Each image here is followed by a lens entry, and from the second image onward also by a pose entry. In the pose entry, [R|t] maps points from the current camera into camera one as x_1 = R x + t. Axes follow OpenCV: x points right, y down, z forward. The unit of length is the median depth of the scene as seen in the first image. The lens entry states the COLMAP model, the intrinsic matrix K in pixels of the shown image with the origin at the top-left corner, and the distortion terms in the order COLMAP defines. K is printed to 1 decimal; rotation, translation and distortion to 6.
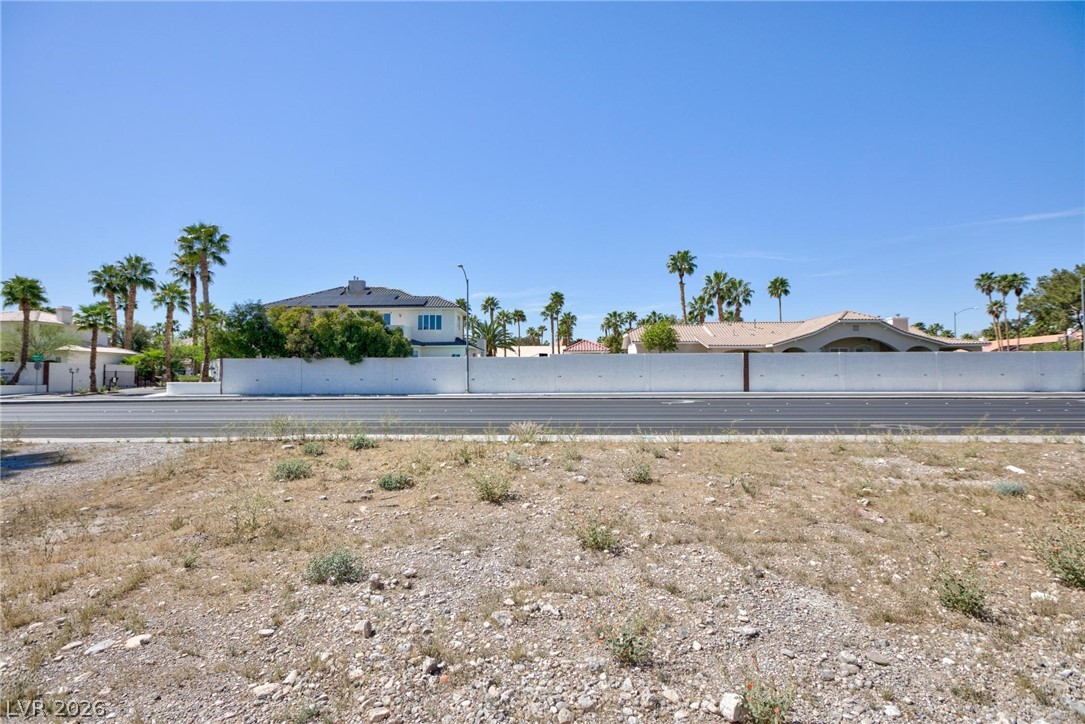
lens RADIAL K [[498.3, 0, 540.0], [0, 498.3, 355.7], [0, 0, 1]] dist [-0.003228, 0.000171]
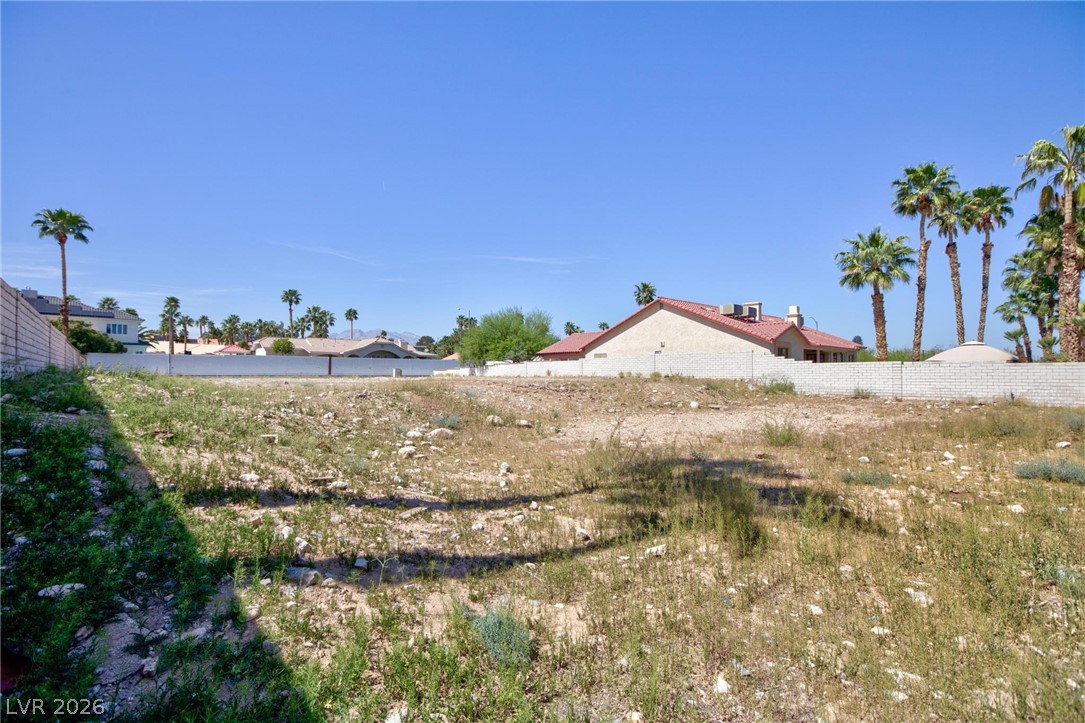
lens RADIAL K [[509.0, 0, 541.6], [0, 509.0, 361.8], [0, 0, 1]] dist [-0.003367, 0.000816]
pose [[0.704803, 0.023655, 0.709008, -0.309950], [-0.038659, 0.999240, 0.005092, -0.020184], [-0.708349, -0.030998, 0.705182, -0.741443]]
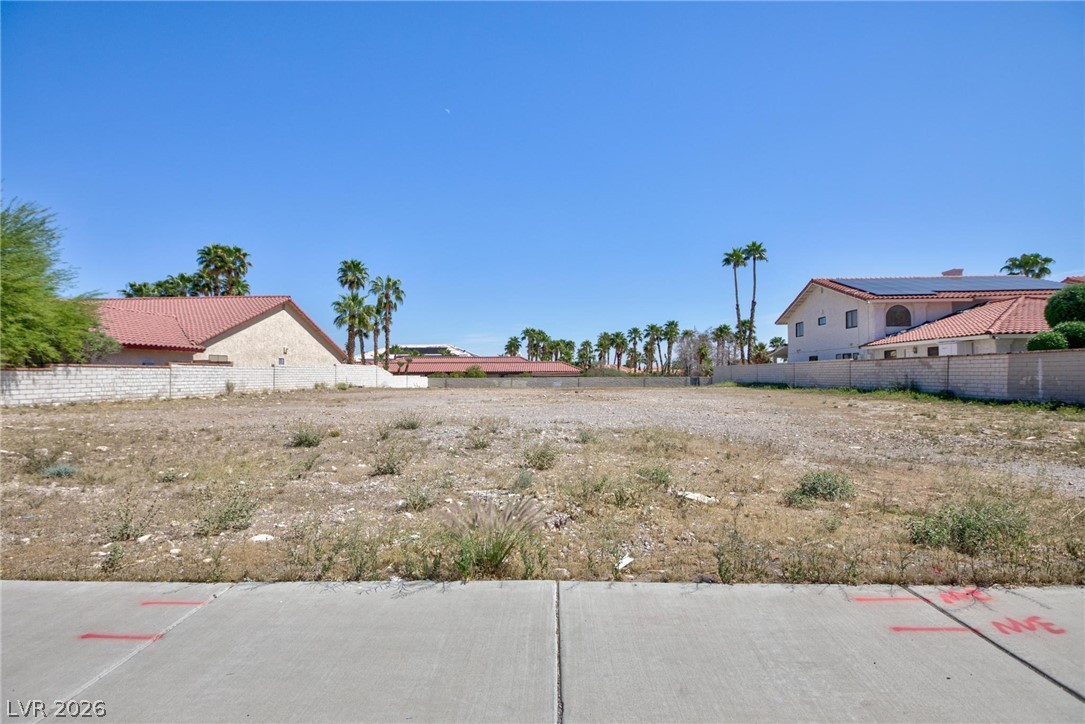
lens RADIAL K [[509.0, 0, 542.0], [0, 509.0, 368.6], [0, 0, 1]] dist [-0.003367, 0.000816]
pose [[-0.999888, 0.008228, -0.012473, -0.002611], [0.008947, 0.998238, -0.058661, 0.010917], [0.011968, -0.058767, -0.998200, 0.206131]]
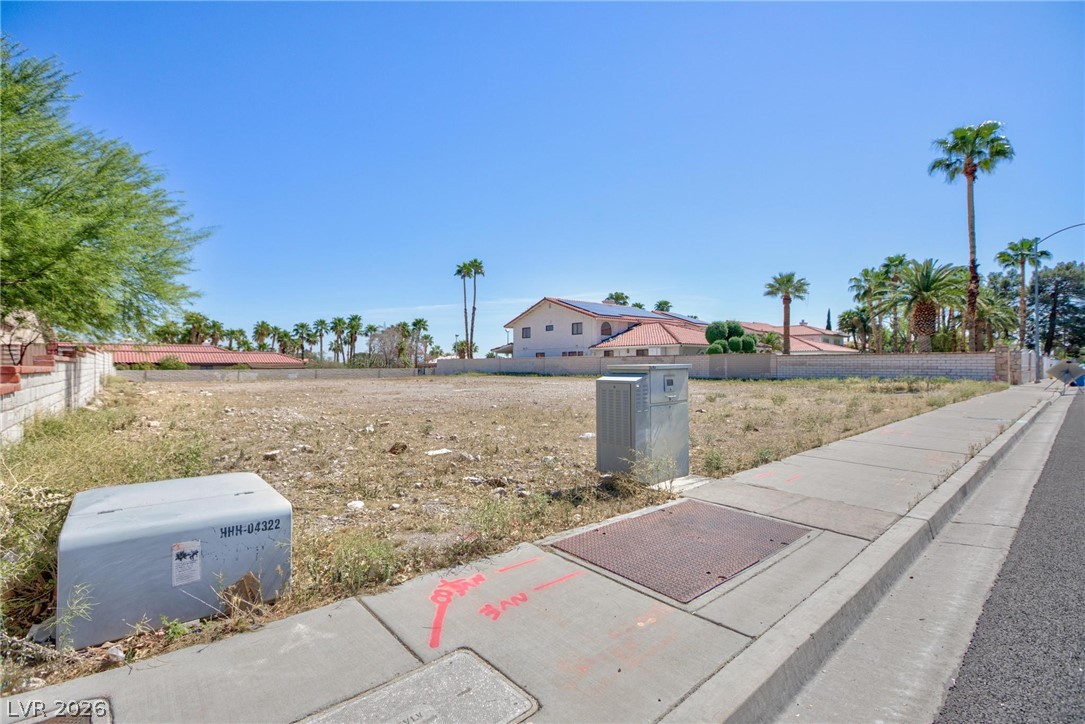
lens RADIAL K [[509.0, 0, 532.0], [0, 509.0, 361.1], [0, 0, 1]] dist [-0.003367, 0.000816]
pose [[-0.722959, -0.001462, -0.690889, 0.277677], [0.038486, 0.998360, -0.042384, 0.011581], [0.689818, -0.057231, -0.721717, 0.198101]]
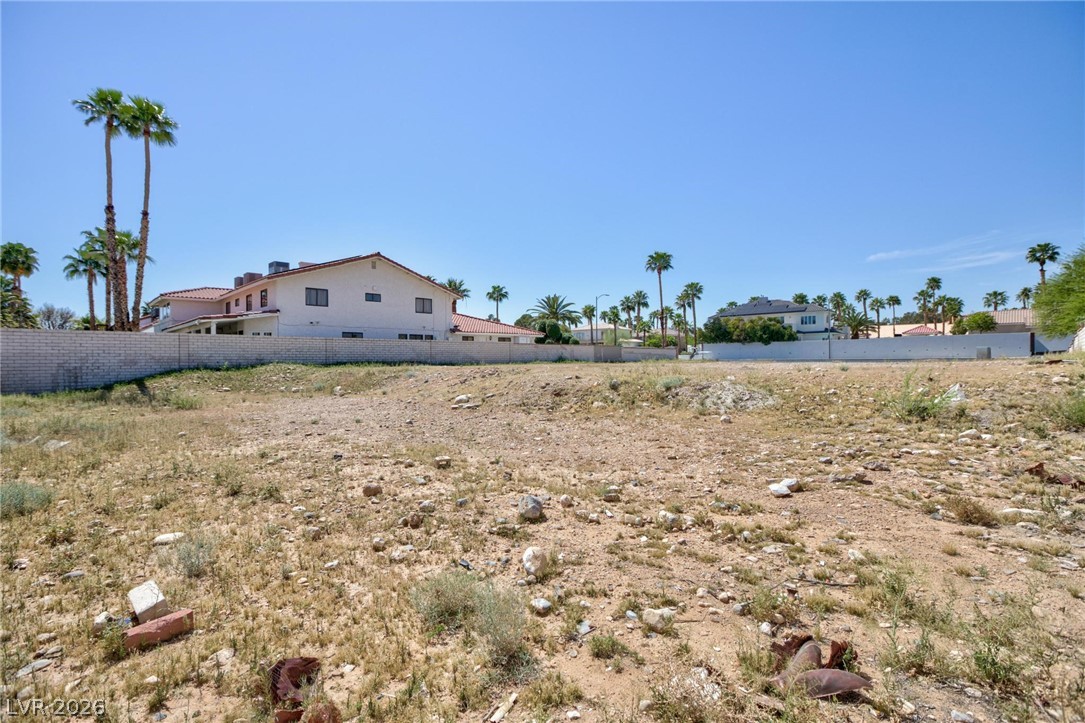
lens RADIAL K [[509.0, 0, 539.0], [0, 509.0, 360.5], [0, 0, 1]] dist [-0.003367, 0.000816]
pose [[0.750216, -0.001024, -0.661192, 0.194522], [0.036365, 0.998549, 0.039715, -0.023989], [0.660192, -0.053839, 0.749165, -0.754219]]
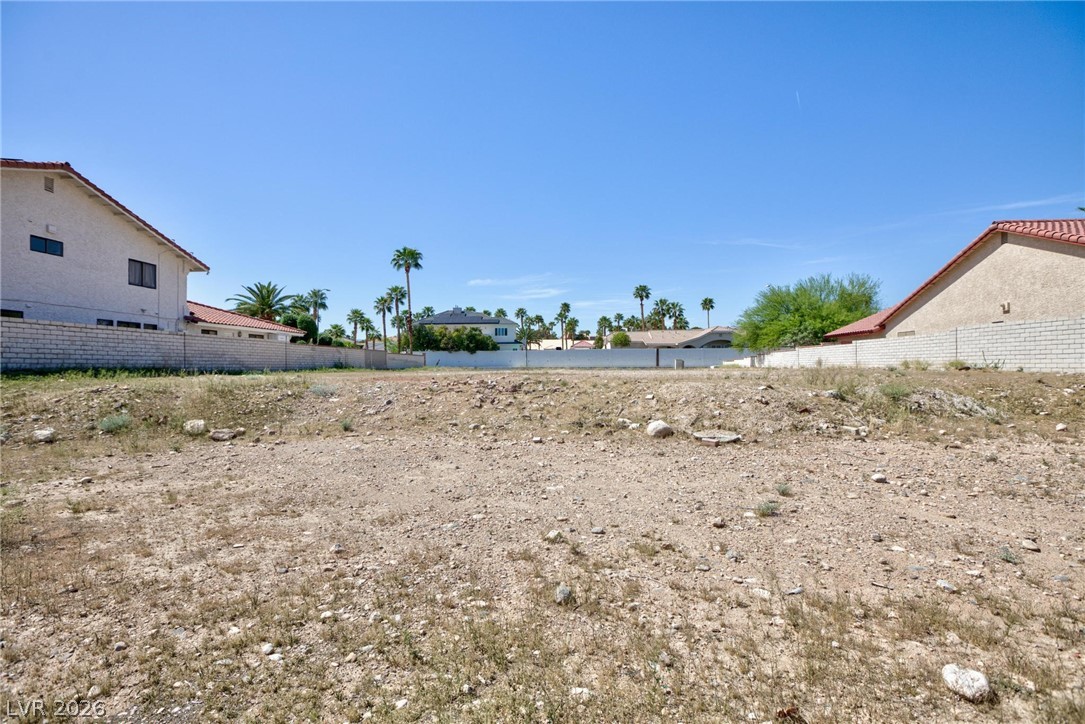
lens RADIAL K [[509.0, 0, 539.1], [0, 509.0, 364.8], [0, 0, 1]] dist [-0.003367, 0.000816]
pose [[0.999973, 0.000275, -0.007366, -0.047714], [0.000057, 0.998985, 0.045050, -0.022246], [0.007371, -0.045049, 0.998958, -0.744286]]
